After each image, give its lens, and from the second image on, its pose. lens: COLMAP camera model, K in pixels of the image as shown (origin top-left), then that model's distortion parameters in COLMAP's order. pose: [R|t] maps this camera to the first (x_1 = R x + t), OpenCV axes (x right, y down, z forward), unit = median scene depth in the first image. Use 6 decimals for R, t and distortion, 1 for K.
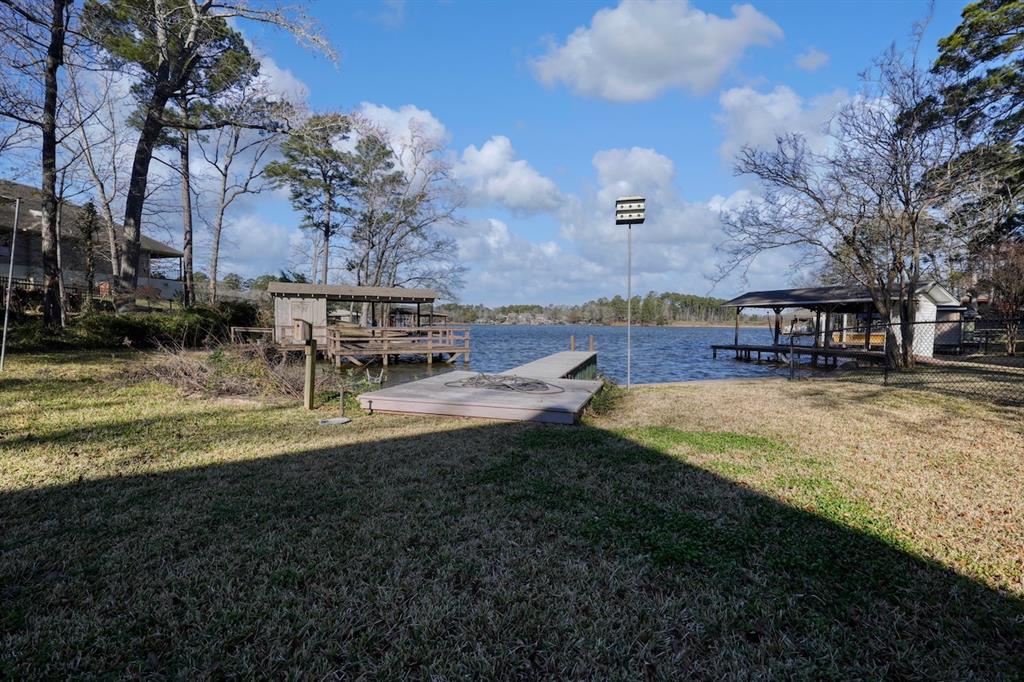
lens RADIAL K [[419.8, 0, 513.0], [0, 419.8, 338.0], [0, 0, 1]] dist [0.000488, -0.000416]
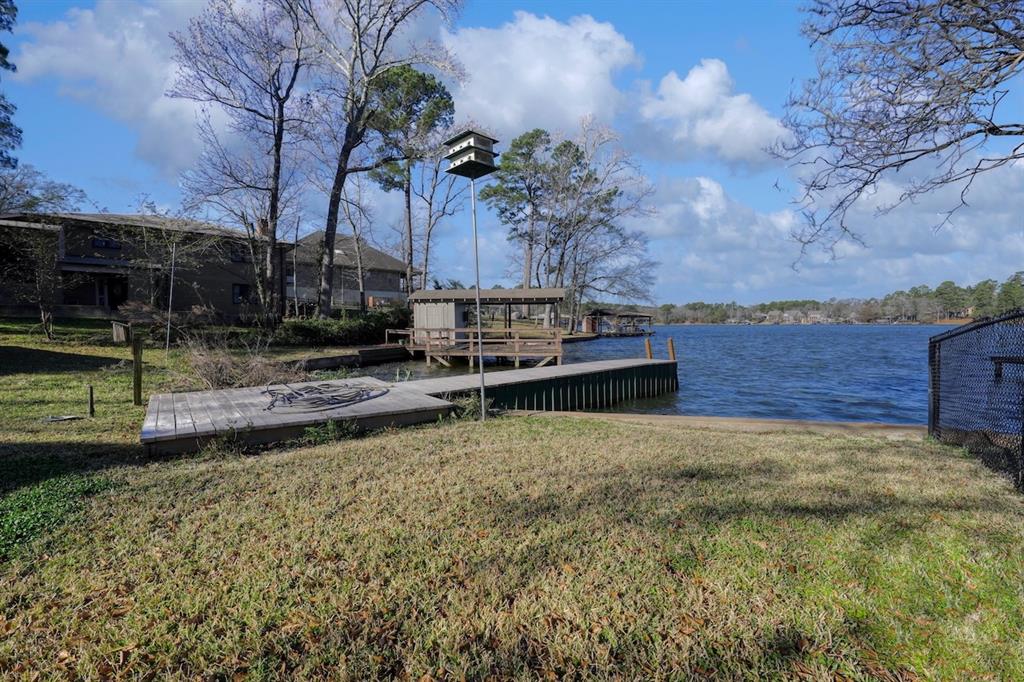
lens RADIAL K [[419.8, 0, 510.7], [0, 419.8, 338.6], [0, 0, 1]] dist [0.000488, -0.000416]
pose [[0.838699, 0.005416, -0.544569, 0.108293], [-0.006819, 0.999977, -0.000557, -0.000659], [0.544553, 0.004181, 0.838716, 0.073407]]
